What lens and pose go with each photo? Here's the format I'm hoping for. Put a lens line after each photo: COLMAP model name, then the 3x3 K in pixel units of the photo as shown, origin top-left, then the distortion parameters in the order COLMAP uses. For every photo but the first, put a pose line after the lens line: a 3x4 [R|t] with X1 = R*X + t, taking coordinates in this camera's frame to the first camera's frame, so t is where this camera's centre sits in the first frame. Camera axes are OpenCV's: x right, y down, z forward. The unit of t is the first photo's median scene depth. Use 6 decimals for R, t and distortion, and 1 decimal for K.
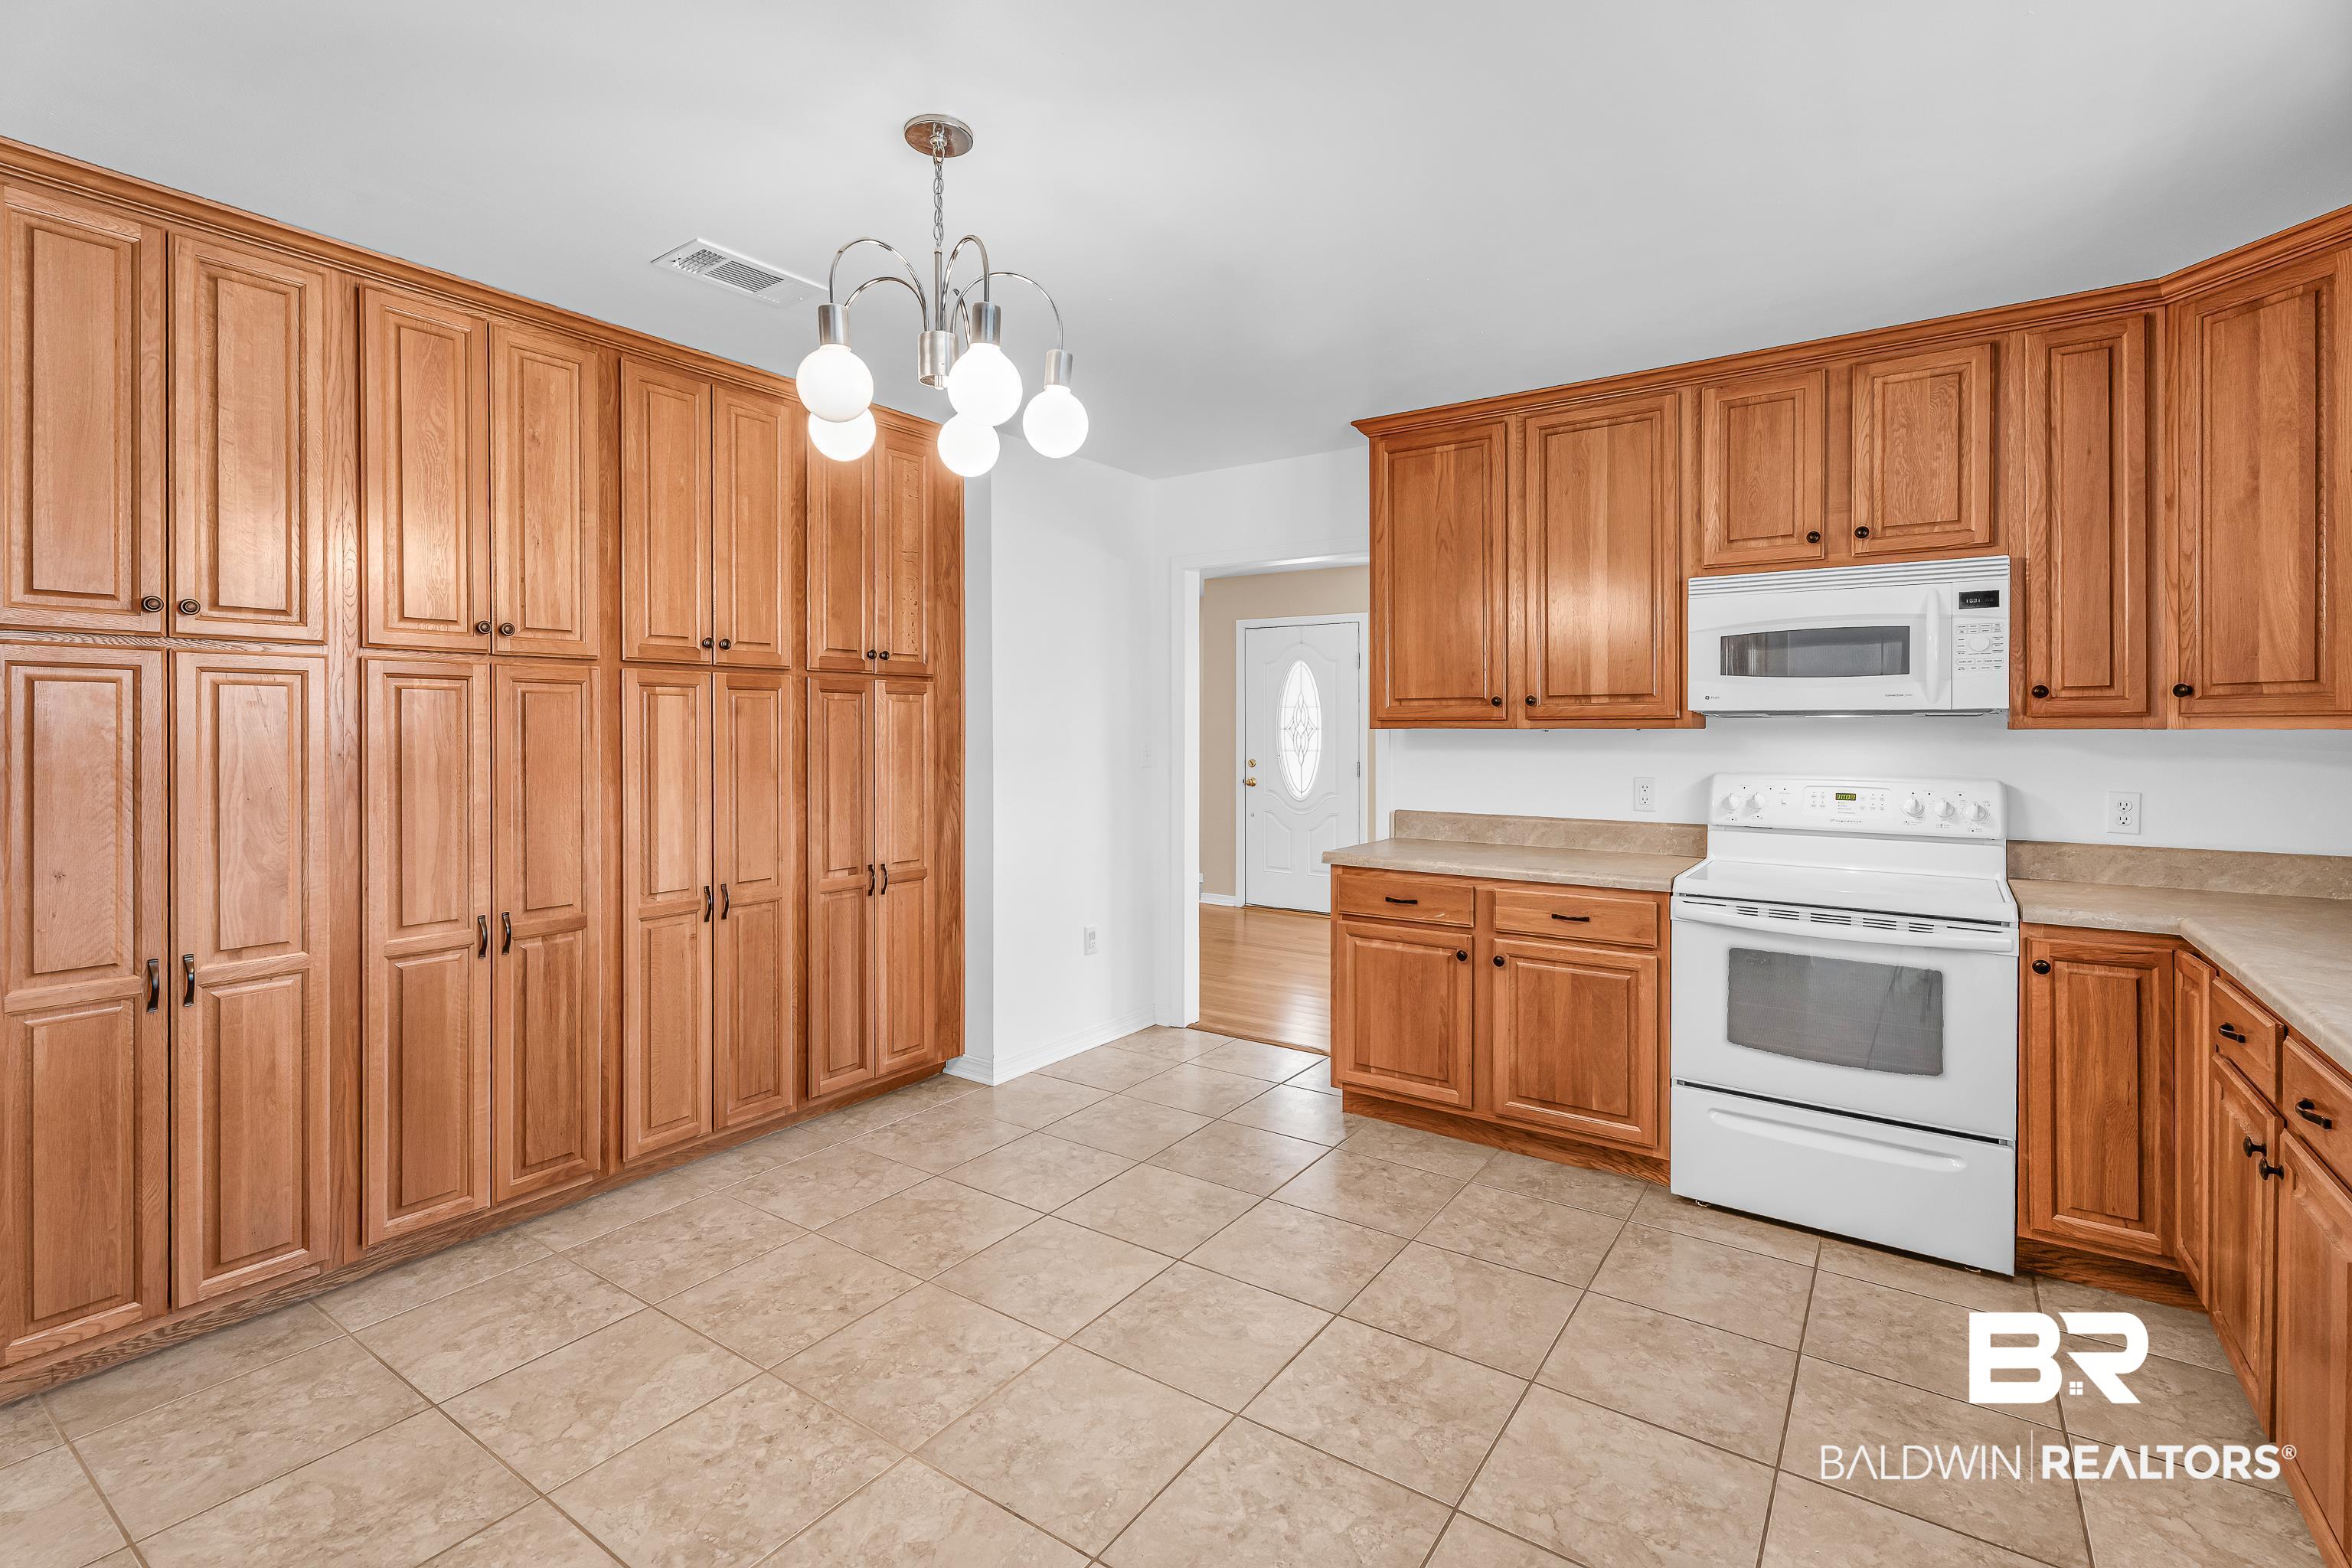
lens RADIAL K [[1072.5, 0, 1180.9], [0, 1072.5, 729.0], [0, 0, 1]] dist [0.002787, -0.000105]
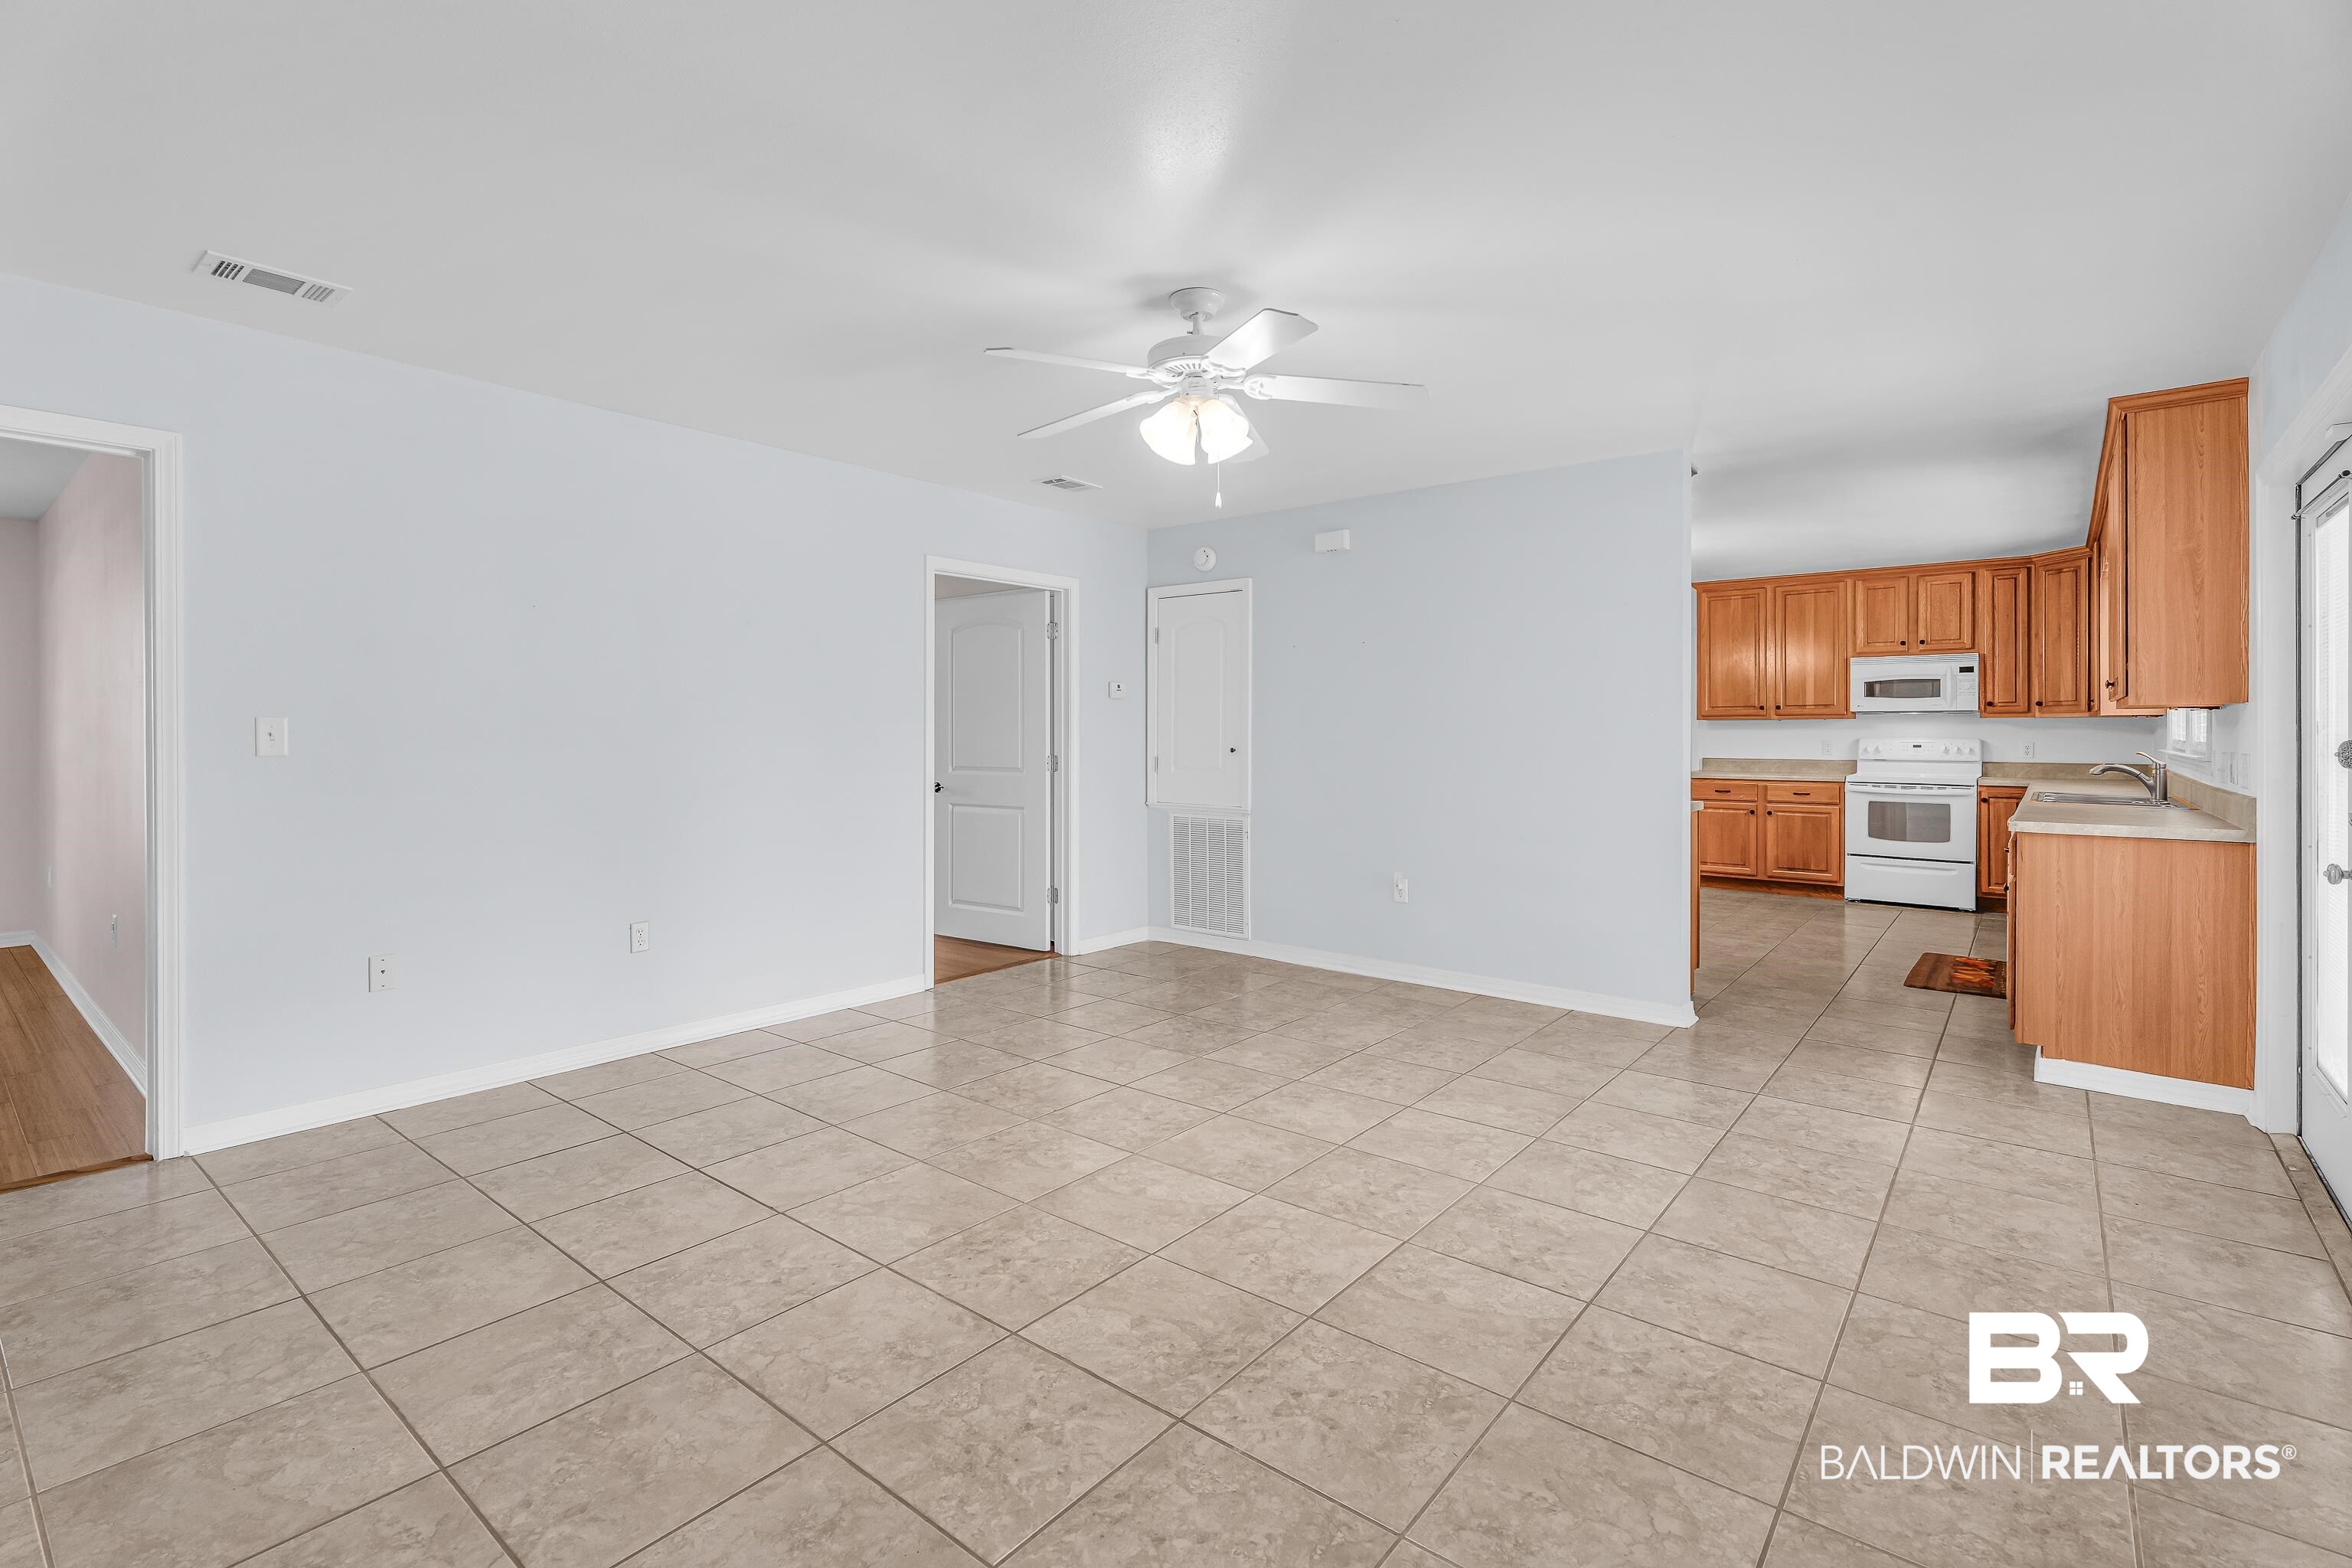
lens RADIAL K [[1074.9, 0, 1178.4], [0, 1074.9, 736.8], [0, 0, 1]] dist [0.002221, 0.000055]
pose [[0.997498, 0.001273, -0.070686, -0.949576], [-0.001344, 0.999999, -0.000948, 0.048713], [0.070685, 0.001040, 0.997498, -1.677099]]
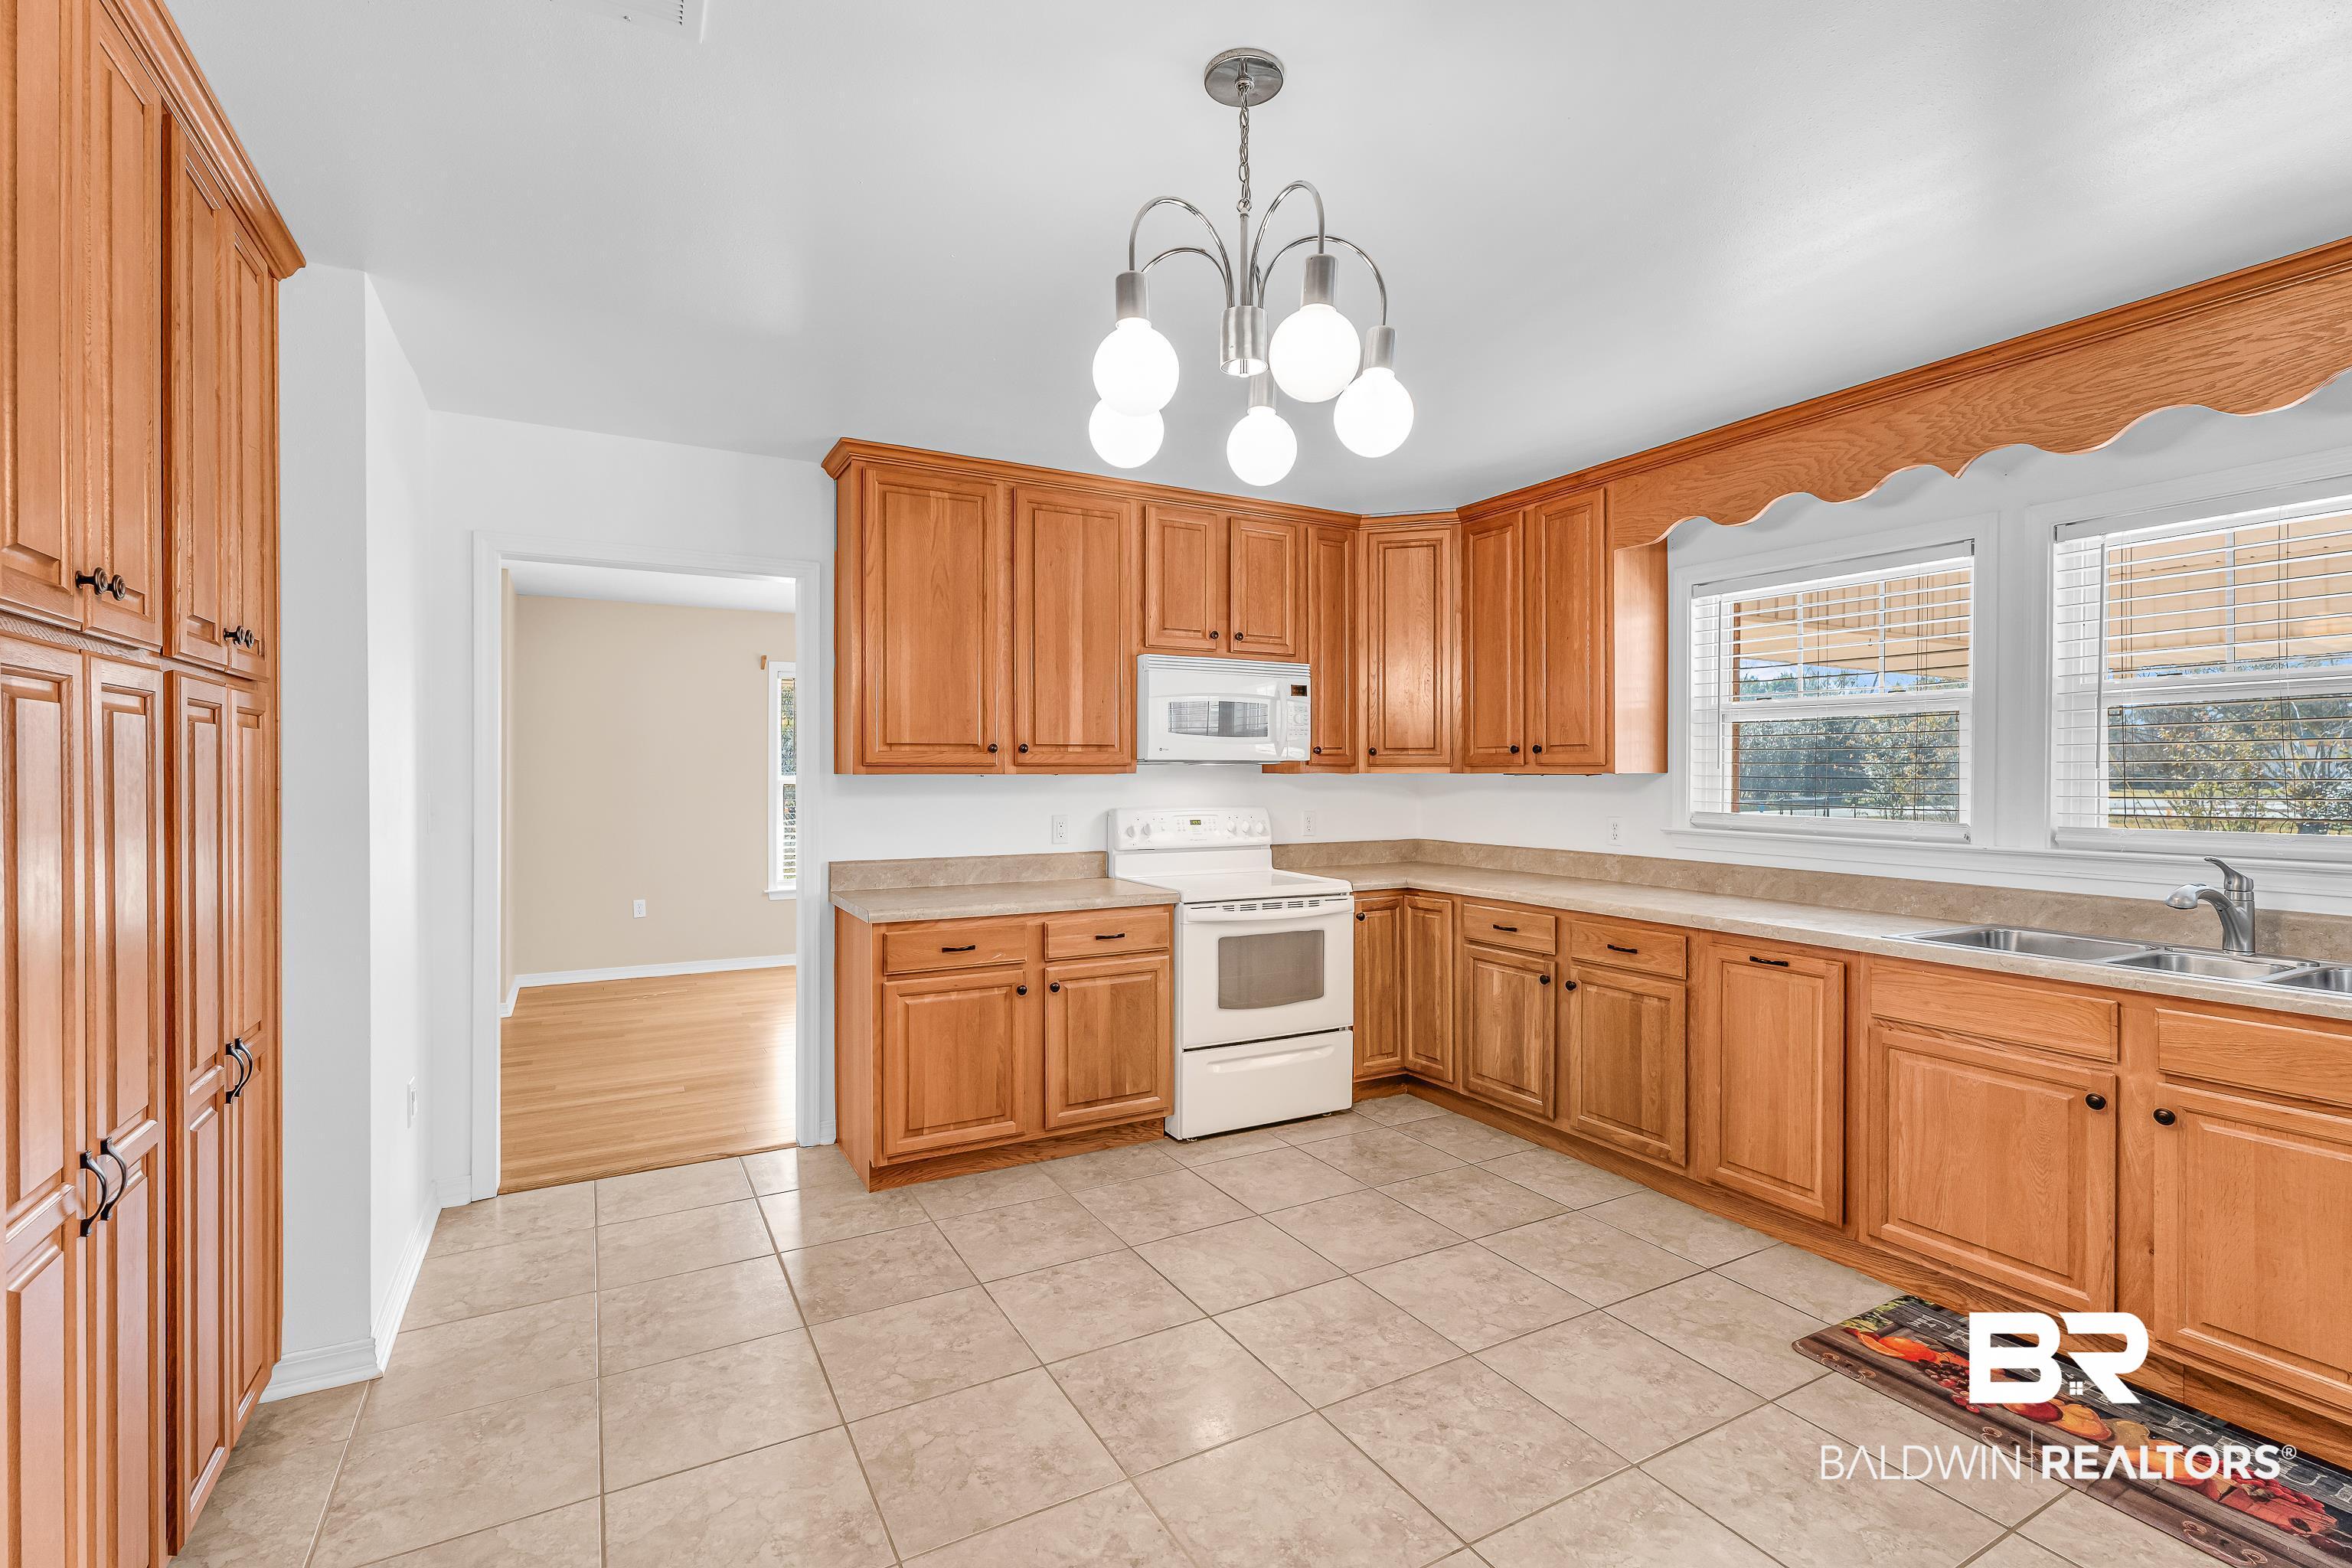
lens RADIAL K [[1044.3, 0, 1187.3], [0, 1044.3, 774.3], [0, 0, 1]] dist [0.001758, 0.000352]
pose [[0.443880, -0.004221, 0.896076, -0.637941], [0.001746, 0.999991, 0.003846, -0.004511], [-0.896085, -0.000143, 0.443883, 0.437010]]
